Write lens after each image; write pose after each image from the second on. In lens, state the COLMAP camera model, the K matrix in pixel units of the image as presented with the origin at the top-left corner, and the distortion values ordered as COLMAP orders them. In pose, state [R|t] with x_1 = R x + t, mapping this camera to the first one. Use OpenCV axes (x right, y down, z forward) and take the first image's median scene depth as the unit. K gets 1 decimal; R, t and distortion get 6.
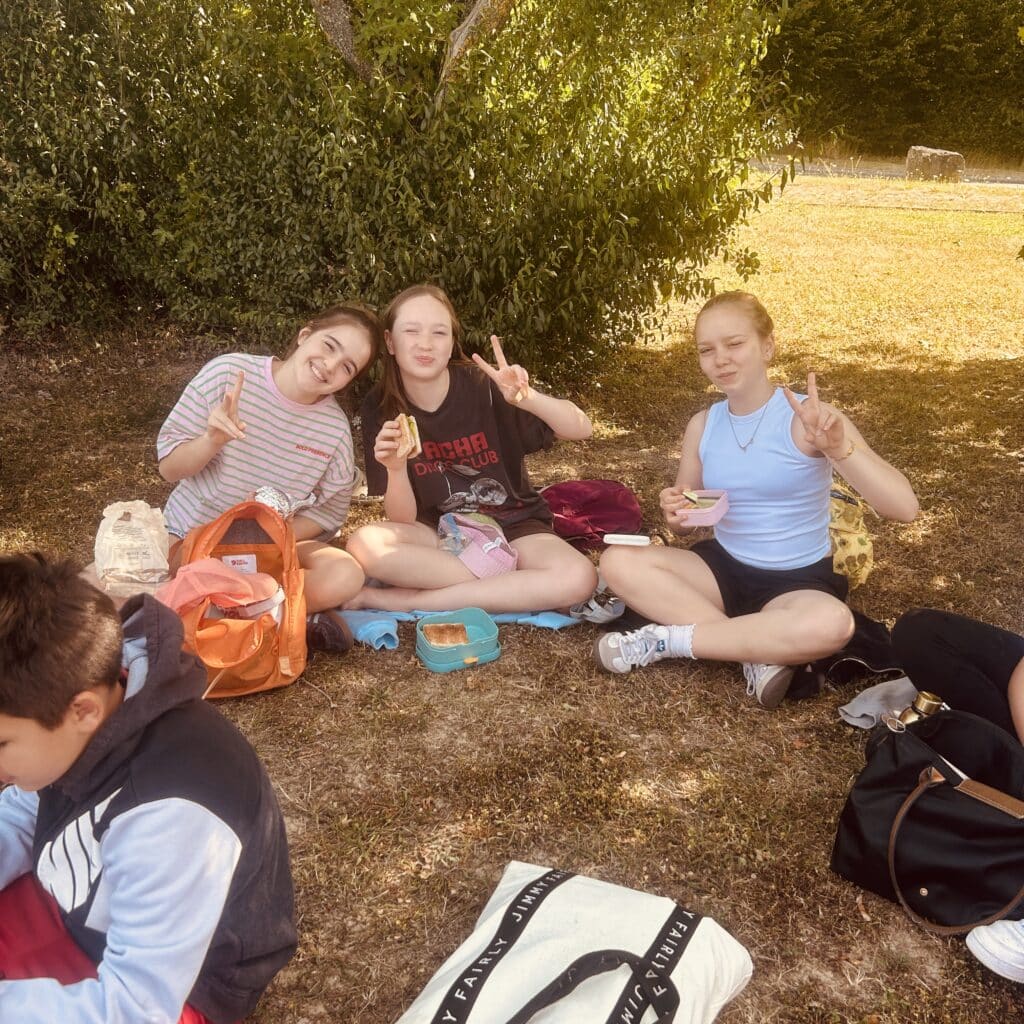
lens RADIAL K [[1088.7, 0, 528.2], [0, 1088.7, 542.0], [0, 0, 1]] dist [0.054791, -0.070564]
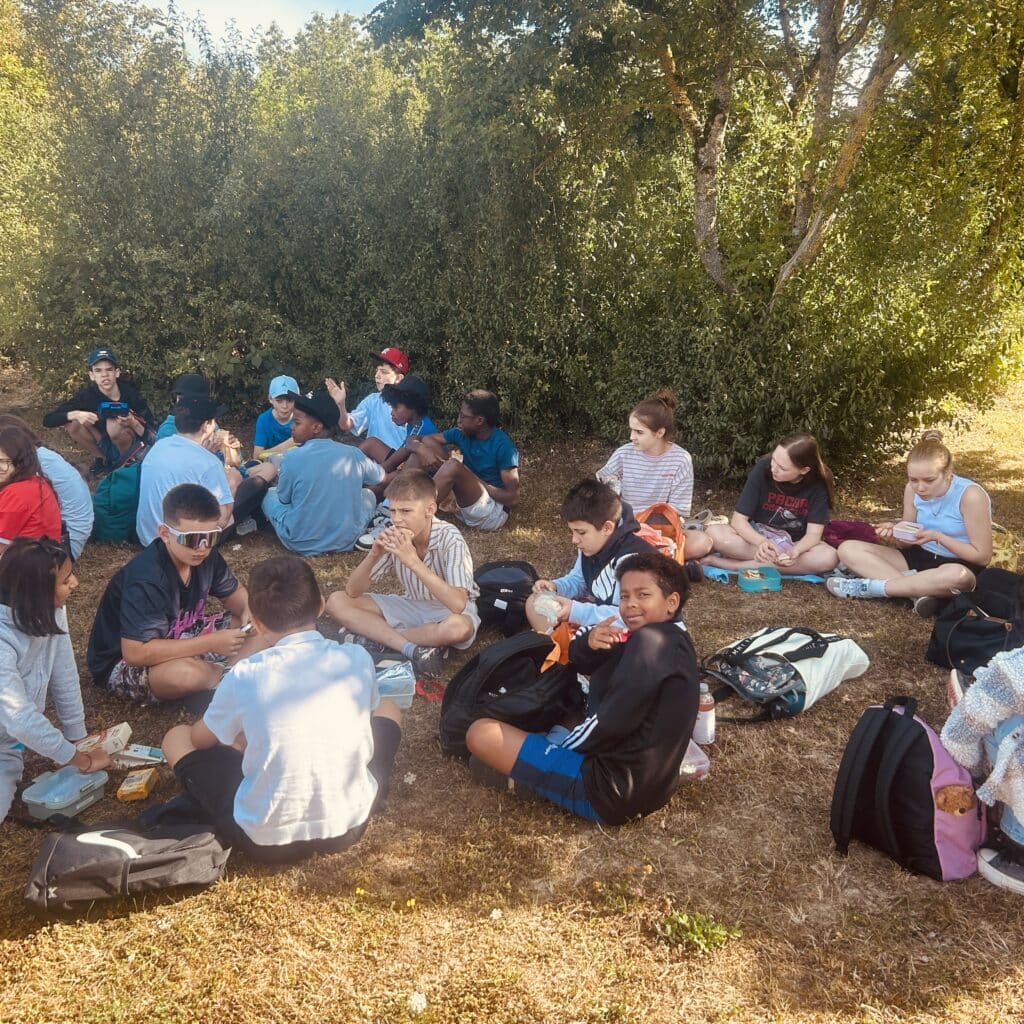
lens RADIAL K [[1088.7, 0, 528.2], [0, 1088.7, 542.0], [0, 0, 1]] dist [0.054791, -0.070564]
pose [[0.953206, 0.042059, -0.299381, 0.080721], [-0.082801, 0.988730, -0.124731, 0.196972], [0.290761, 0.143684, 0.945946, -0.647137]]
